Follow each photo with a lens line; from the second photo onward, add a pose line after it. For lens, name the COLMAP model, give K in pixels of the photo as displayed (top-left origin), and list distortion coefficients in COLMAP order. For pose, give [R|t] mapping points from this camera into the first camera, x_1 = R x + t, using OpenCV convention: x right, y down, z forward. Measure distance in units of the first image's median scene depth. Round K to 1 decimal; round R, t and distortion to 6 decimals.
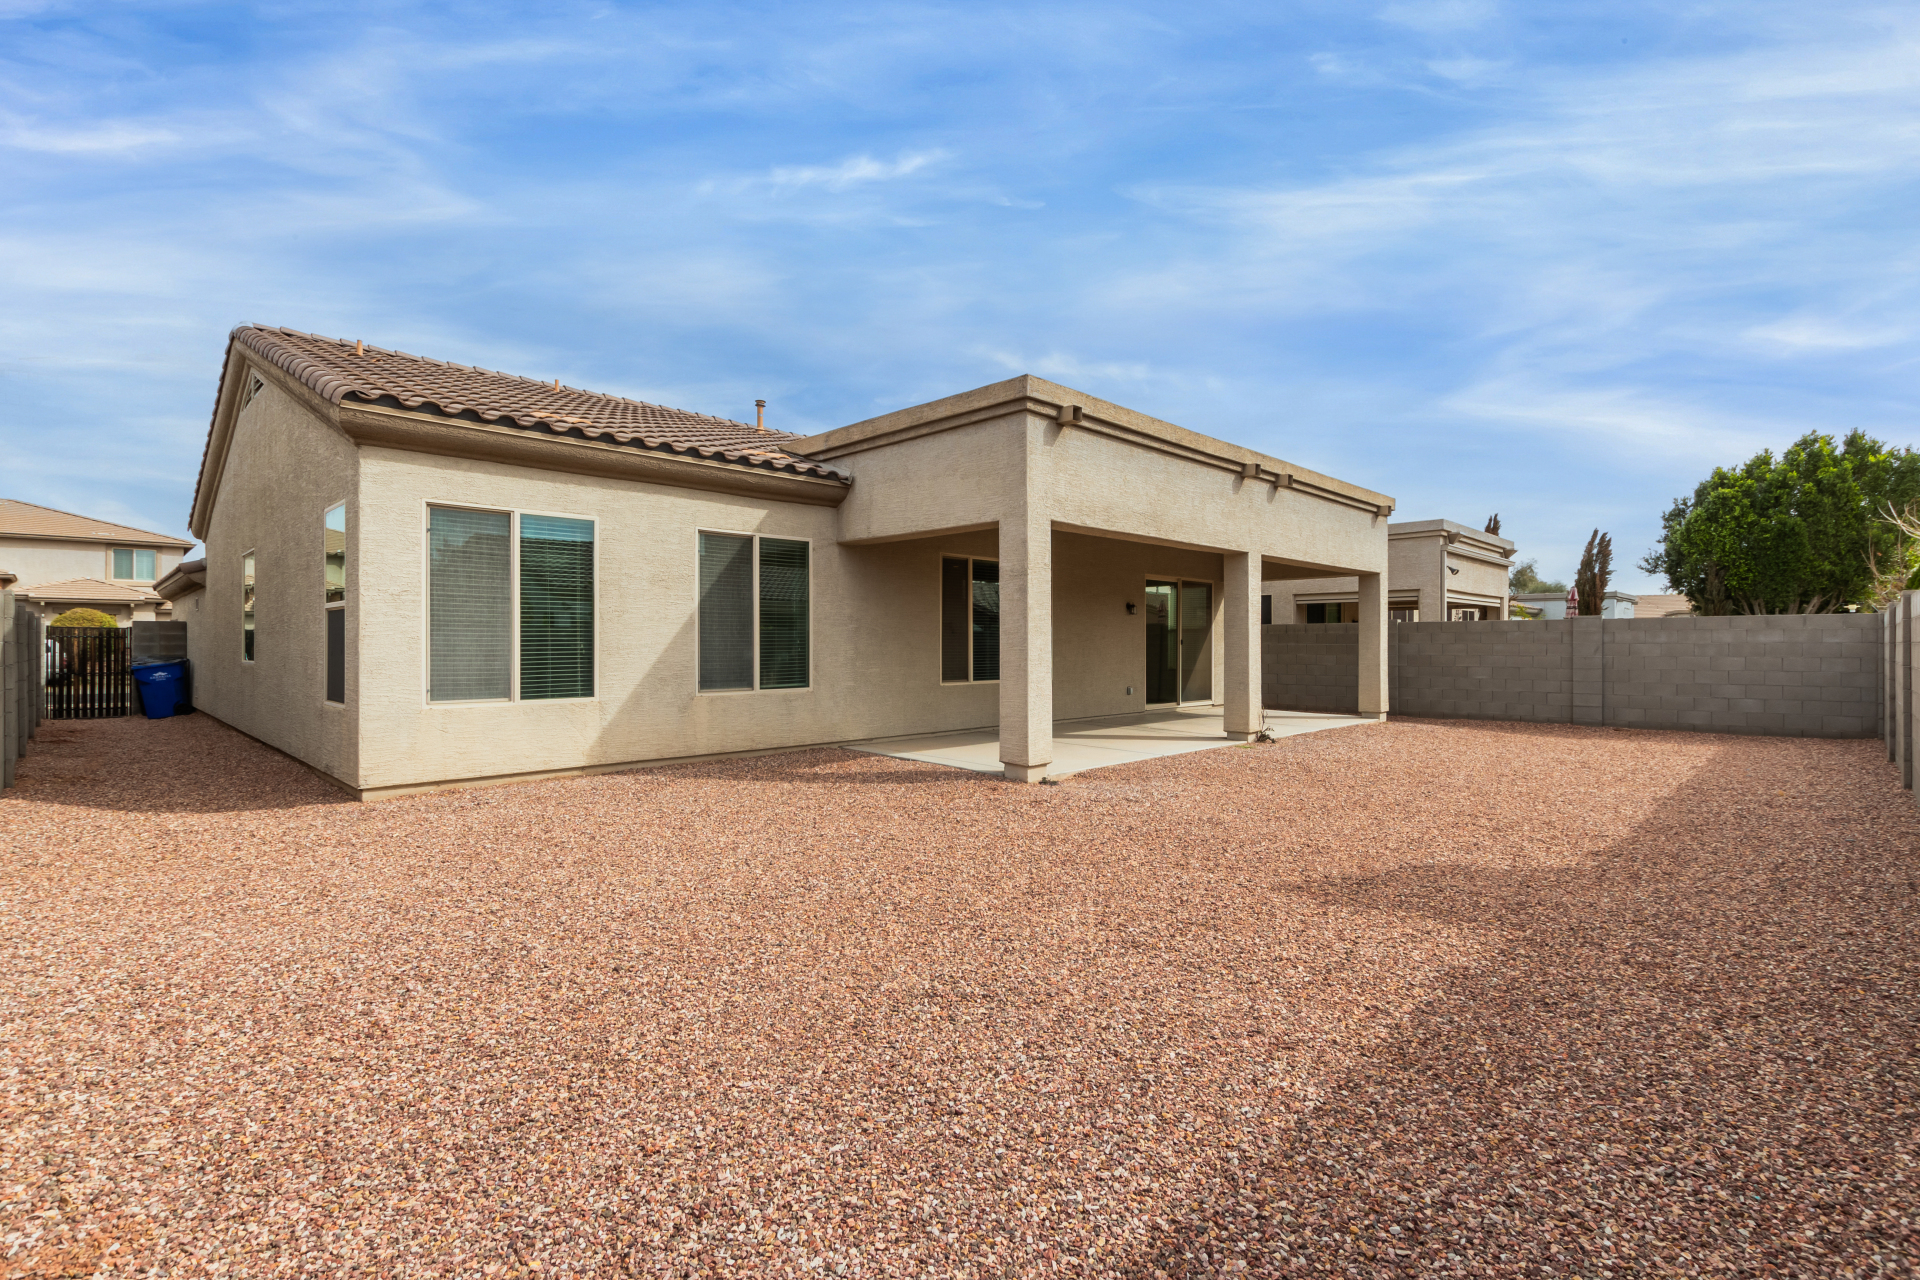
lens RADIAL K [[880.4, 0, 956.3], [0, 880.4, 642.3], [0, 0, 1]] dist [0.010663, -0.001103]
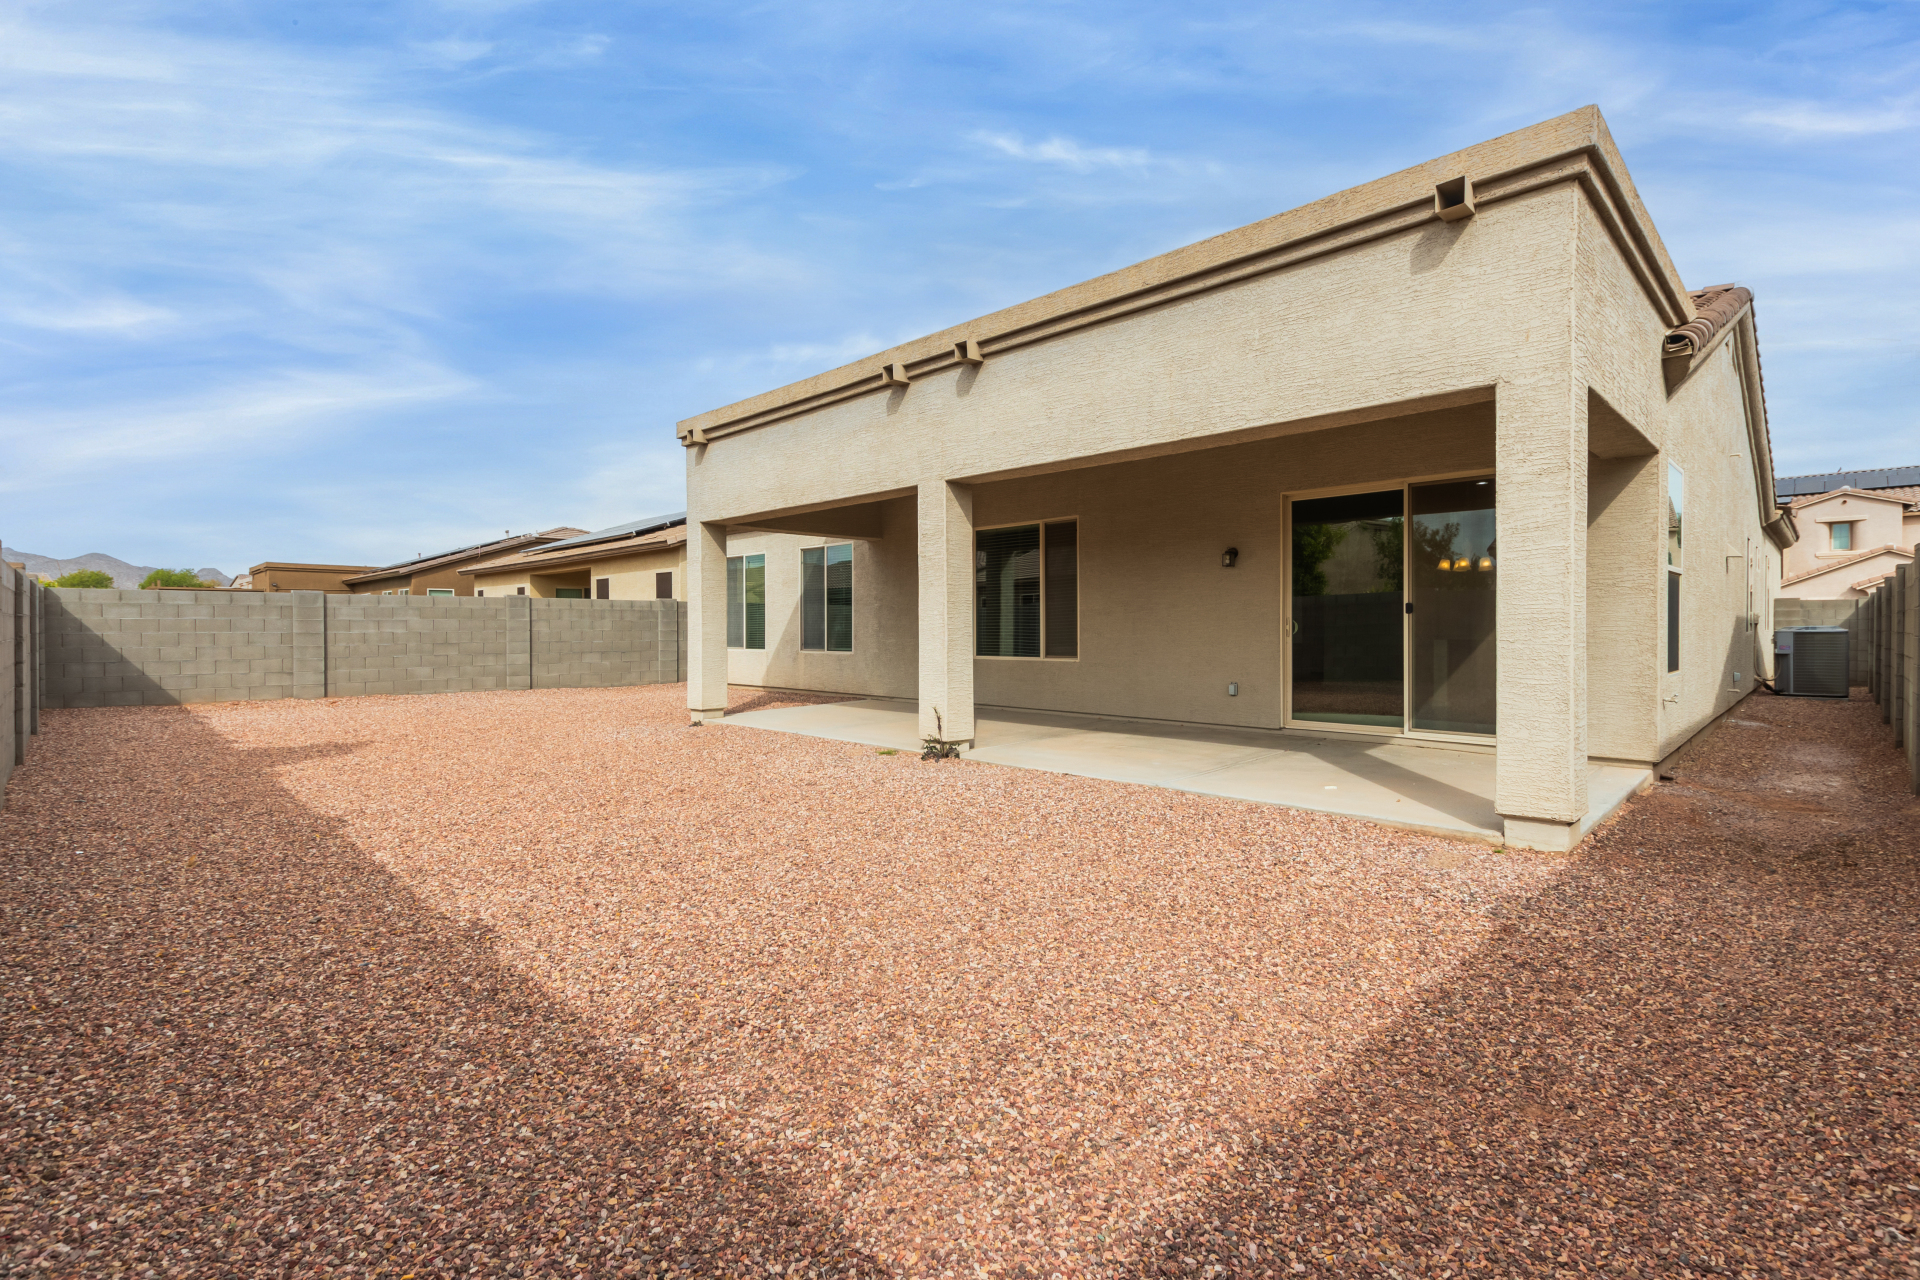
lens RADIAL K [[880.4, 0, 956.5], [0, 880.4, 636.8], [0, 0, 1]] dist [0.010663, -0.001103]
pose [[-0.013765, 0.014685, -0.999797, 1.150874], [0.010880, 0.999835, 0.014536, 0.010332], [0.999846, -0.010678, -0.013923, 1.150998]]
